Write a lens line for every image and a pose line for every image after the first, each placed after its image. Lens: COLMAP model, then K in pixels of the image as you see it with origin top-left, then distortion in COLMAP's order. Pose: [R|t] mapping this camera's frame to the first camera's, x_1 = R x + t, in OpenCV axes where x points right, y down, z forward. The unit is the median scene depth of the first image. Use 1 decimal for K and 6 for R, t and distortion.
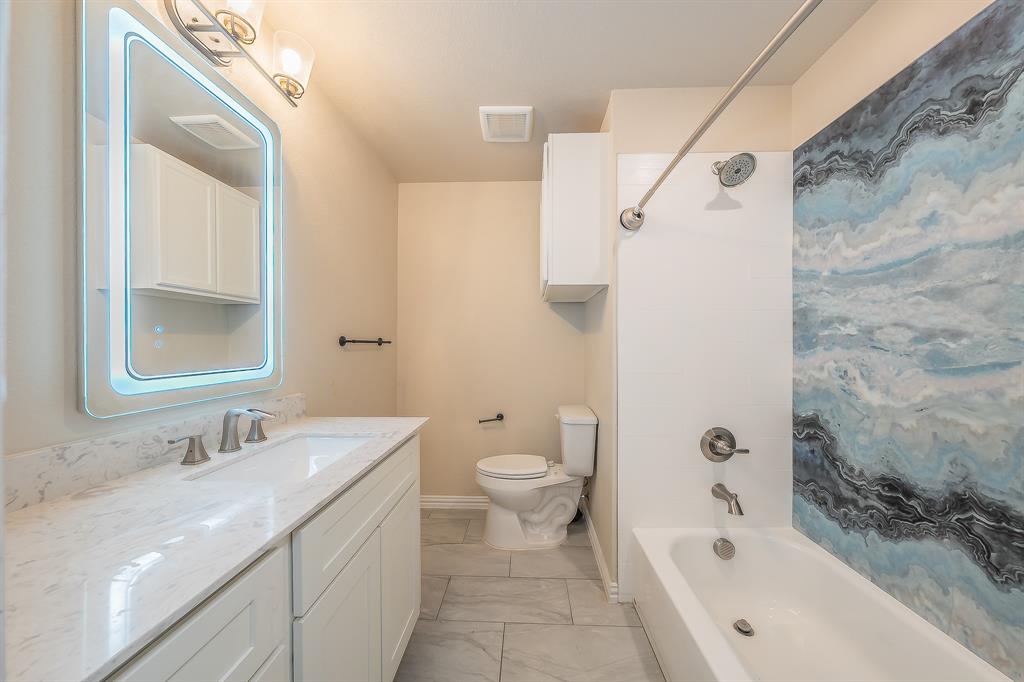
lens RADIAL K [[348.4, 0, 518.5], [0, 348.4, 340.7], [0, 0, 1]] dist [-0.001330, 0.000554]
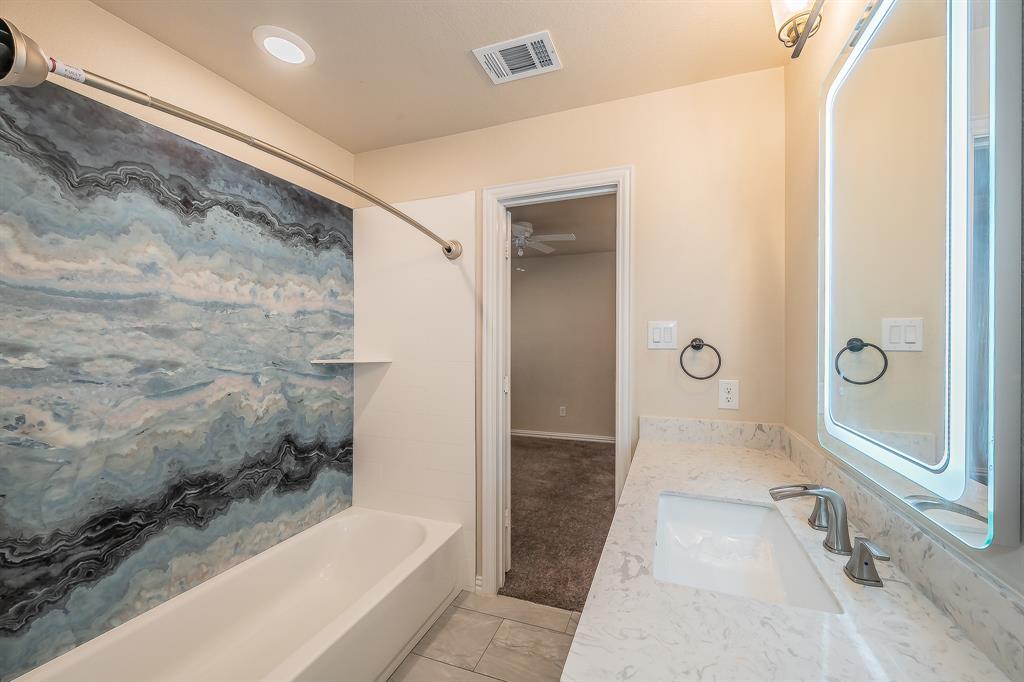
lens RADIAL K [[367.3, 0, 517.5], [0, 367.3, 345.8], [0, 0, 1]] dist [0.001123, 0.000515]
pose [[-0.932917, -0.002727, 0.360082, -0.410046], [-0.003664, 0.999991, -0.001918, -0.083421], [-0.360073, -0.003108, -0.932919, 1.651775]]
